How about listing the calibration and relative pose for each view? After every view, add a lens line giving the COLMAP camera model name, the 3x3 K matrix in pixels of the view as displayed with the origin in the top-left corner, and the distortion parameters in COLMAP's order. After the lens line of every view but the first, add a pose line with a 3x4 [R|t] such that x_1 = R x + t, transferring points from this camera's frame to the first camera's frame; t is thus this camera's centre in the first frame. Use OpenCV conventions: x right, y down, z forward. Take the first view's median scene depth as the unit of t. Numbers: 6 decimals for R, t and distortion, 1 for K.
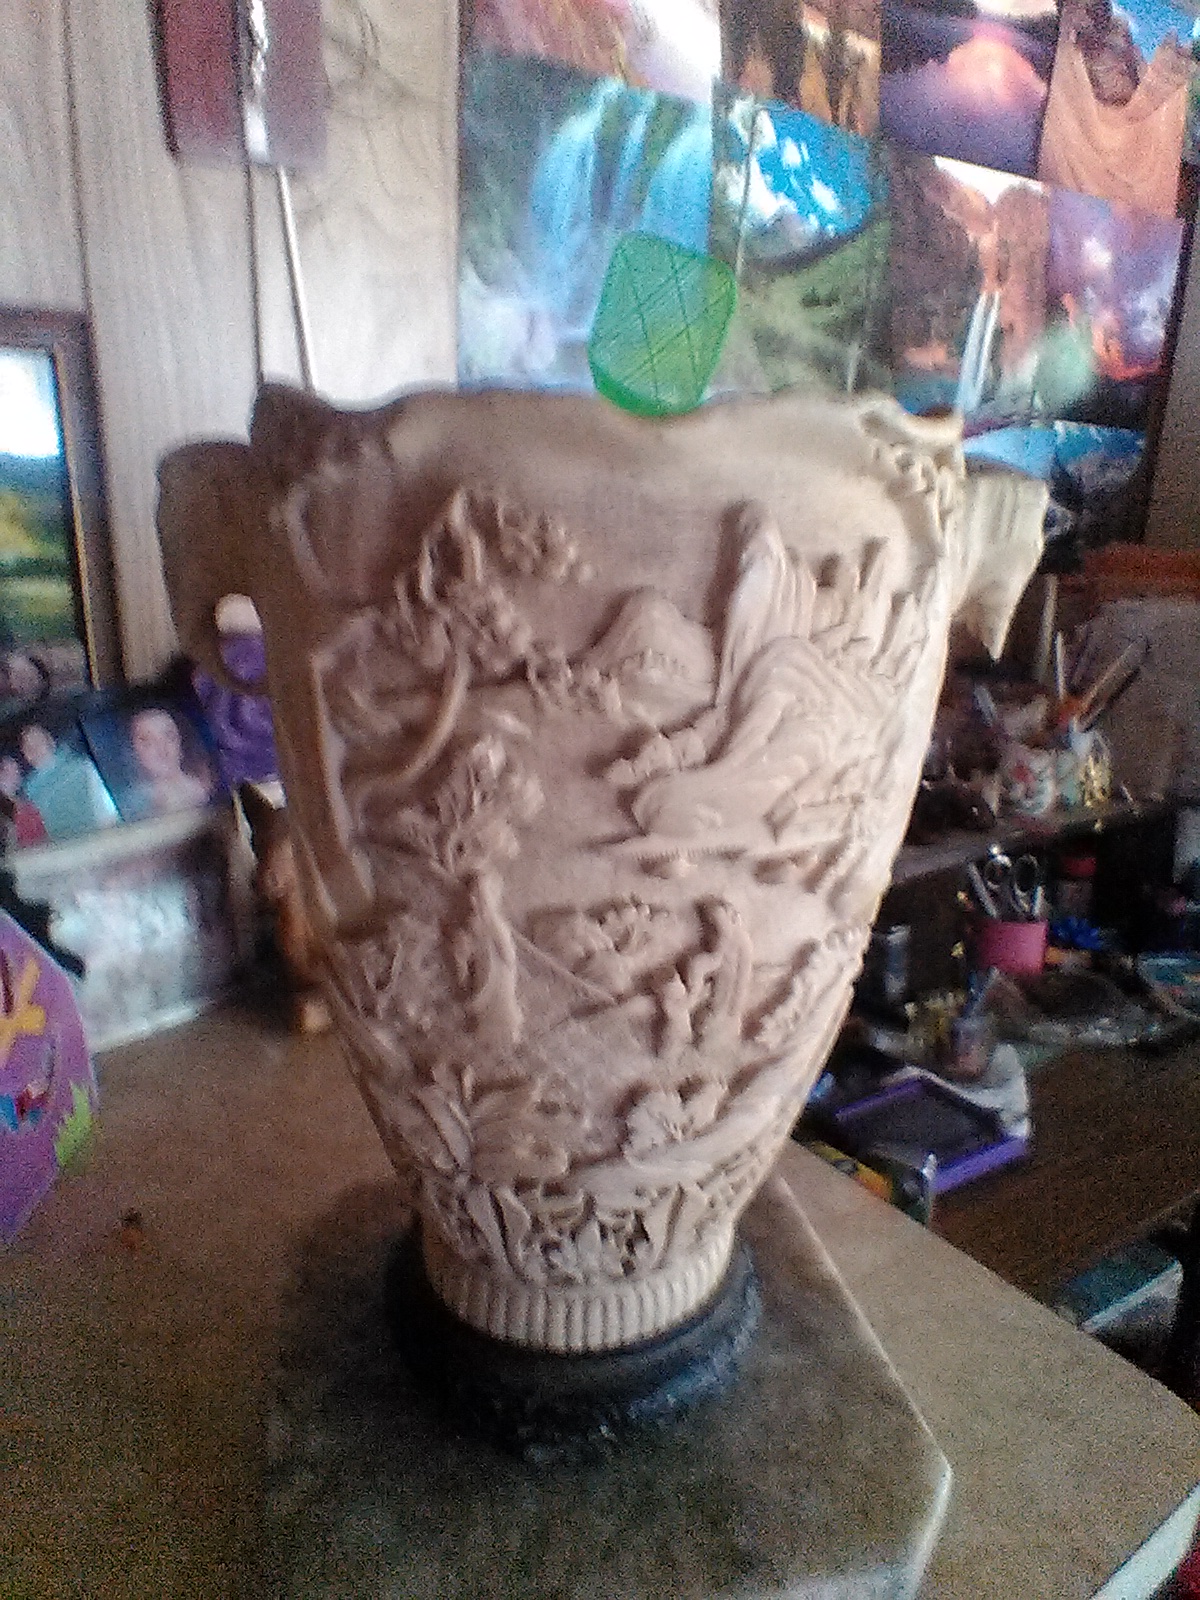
lens RADIAL K [[1209.7, 0, 600.0], [0, 1209.7, 800.0], [0, 0, 1]] dist [-0.061771, -0.002412]
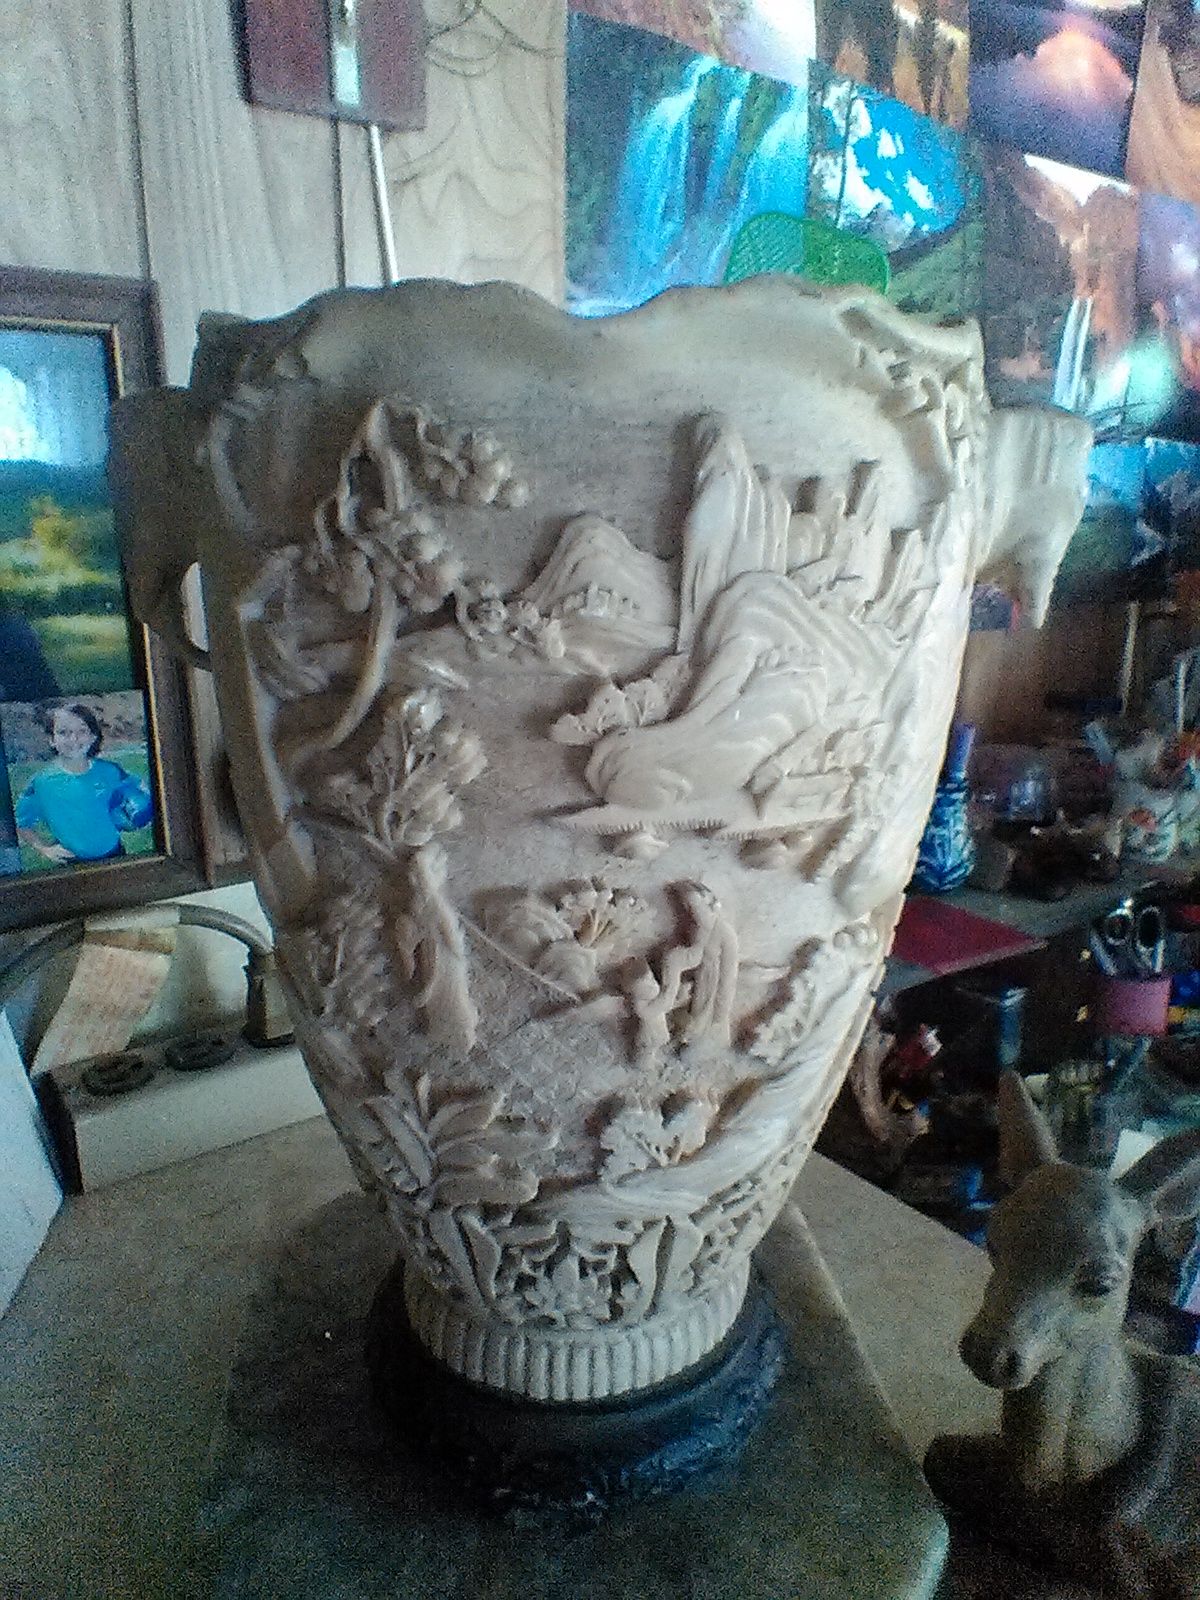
lens RADIAL K [[1209.7, 0, 600.0], [0, 1209.7, 800.0], [0, 0, 1]] dist [-0.061771, -0.002412]
pose [[0.996225, 0.005081, -0.086657, 0.104224], [-0.008429, 0.999230, -0.038319, 0.055728], [0.086396, 0.038905, 0.995501, 0.122530]]
